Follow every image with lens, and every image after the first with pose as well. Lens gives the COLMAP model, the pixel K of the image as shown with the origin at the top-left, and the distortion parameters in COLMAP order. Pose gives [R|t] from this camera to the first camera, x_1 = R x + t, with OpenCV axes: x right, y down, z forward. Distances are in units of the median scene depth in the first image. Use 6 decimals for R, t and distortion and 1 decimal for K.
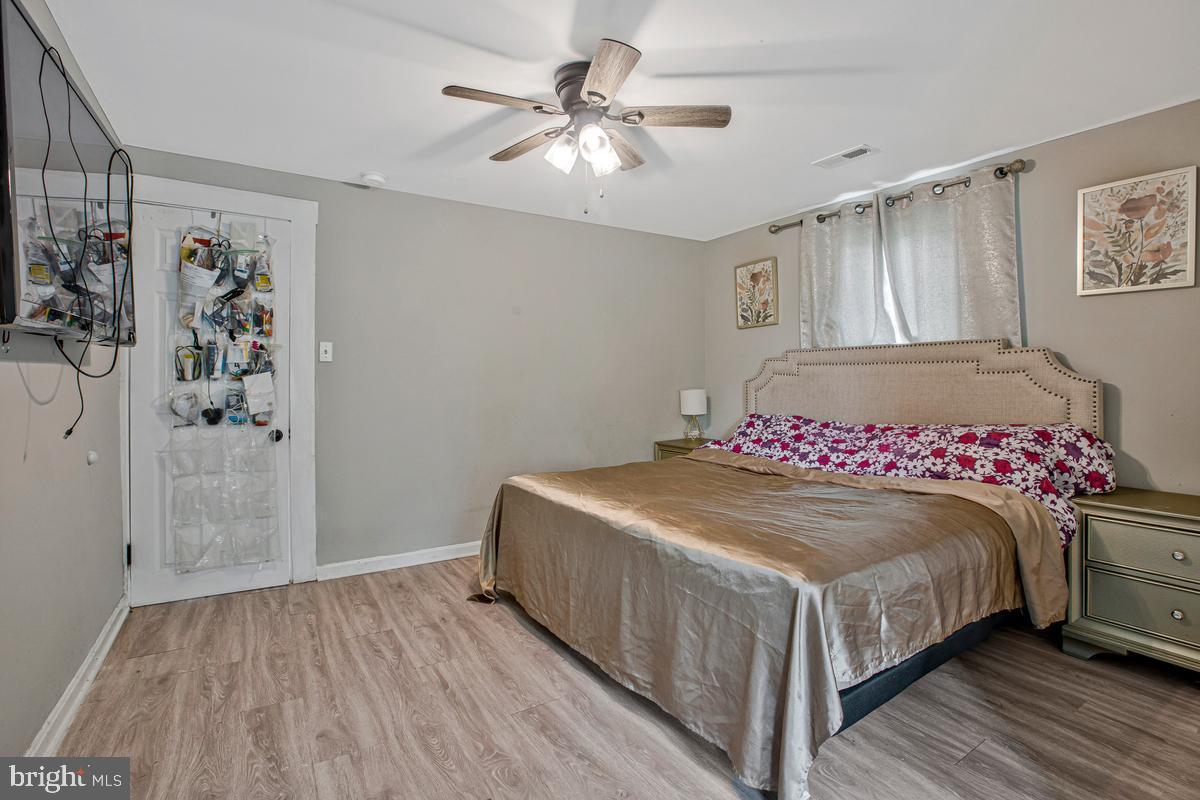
lens RADIAL K [[554.1, 0, 597.5], [0, 554.1, 385.4], [0, 0, 1]] dist [-0.046355, 0.001030]
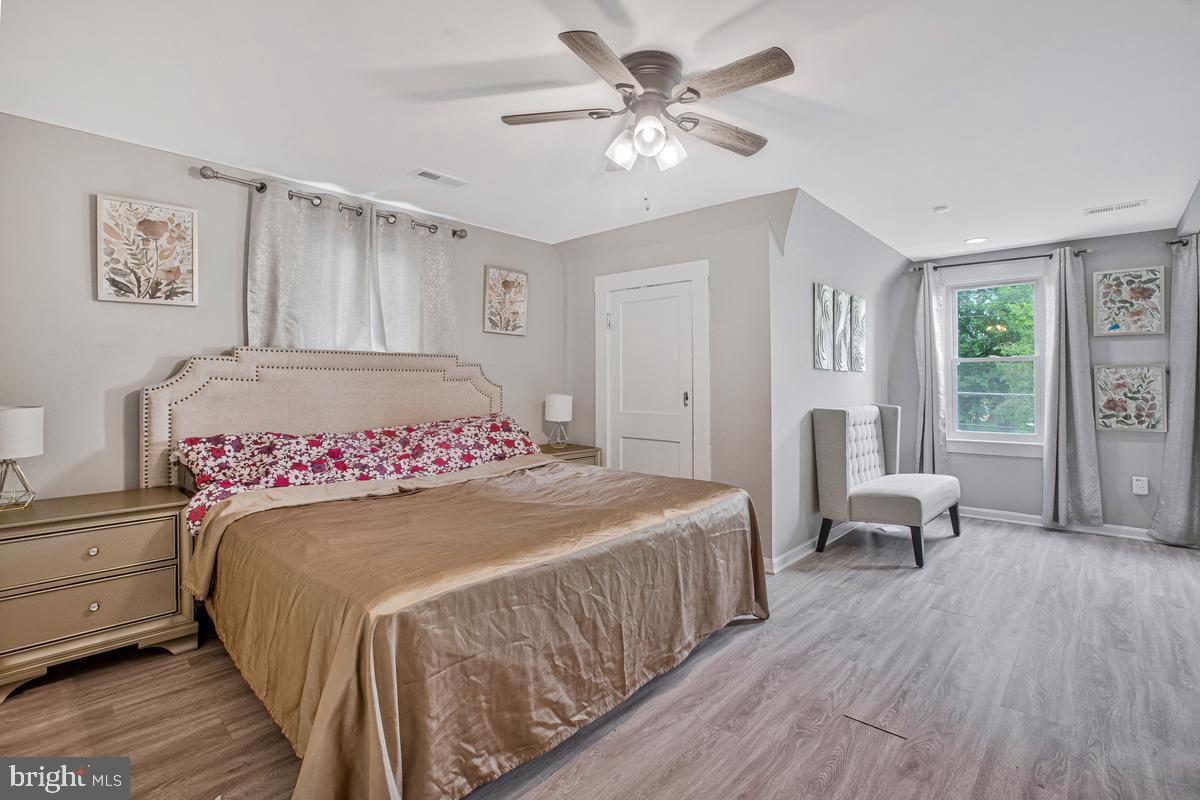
lens RADIAL K [[554.1, 0, 597.5], [0, 554.1, 385.4], [0, 0, 1]] dist [-0.046355, 0.001030]
pose [[-0.257006, 0.002733, 0.966406, -0.628603], [0.014449, 0.999895, 0.001015, -0.006462], [-0.966302, 0.014224, -0.257018, 0.924226]]
